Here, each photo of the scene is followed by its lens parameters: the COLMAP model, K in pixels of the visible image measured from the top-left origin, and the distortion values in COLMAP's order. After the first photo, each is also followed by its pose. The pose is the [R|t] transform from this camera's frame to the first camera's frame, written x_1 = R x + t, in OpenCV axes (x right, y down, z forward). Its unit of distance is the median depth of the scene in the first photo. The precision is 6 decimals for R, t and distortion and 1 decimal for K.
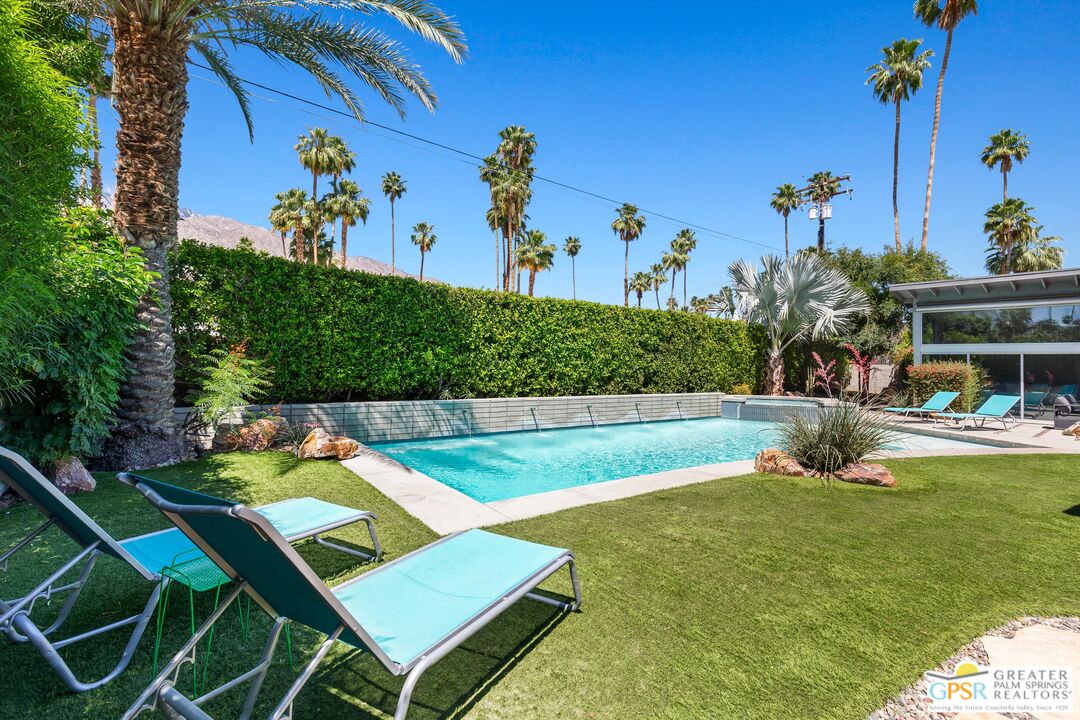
lens RADIAL K [[486.5, 0, 543.0], [0, 486.5, 355.6], [0, 0, 1]] dist [-0.006097, -0.000195]
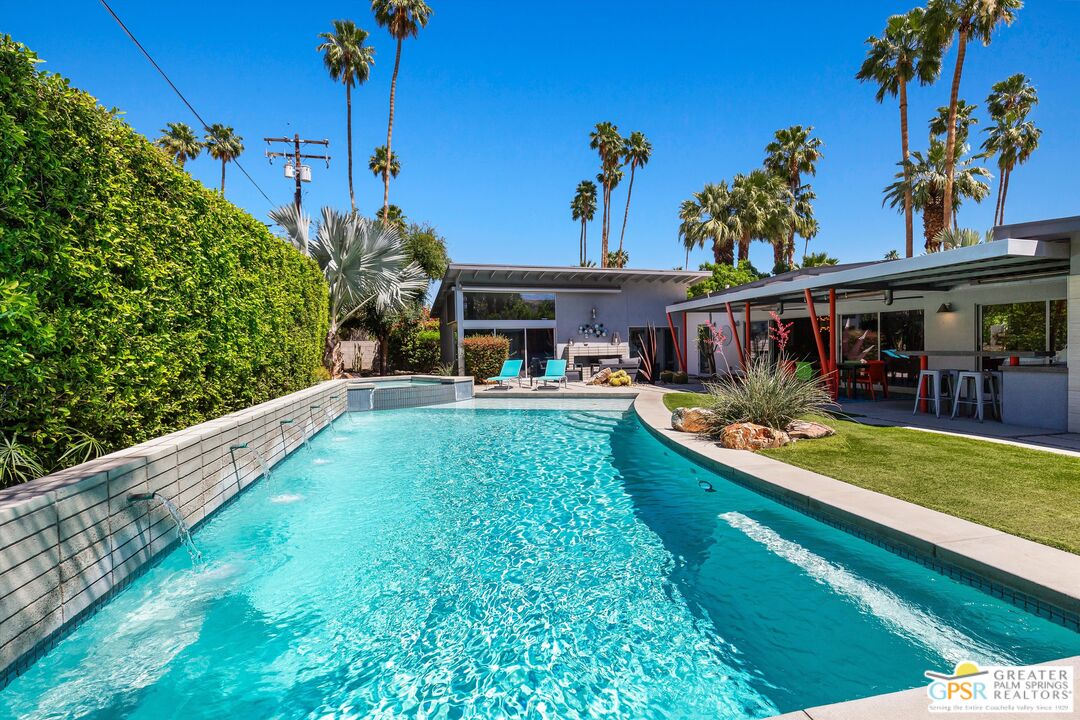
lens RADIAL K [[499.1, 0, 540.4], [0, 499.1, 360.0], [0, 0, 1]] dist [0.002642, -0.003359]
pose [[0.388687, -0.053465, 0.919817, -0.077725], [0.005739, 0.998436, 0.055610, 0.002121], [-0.921352, -0.016336, 0.388386, 0.140591]]
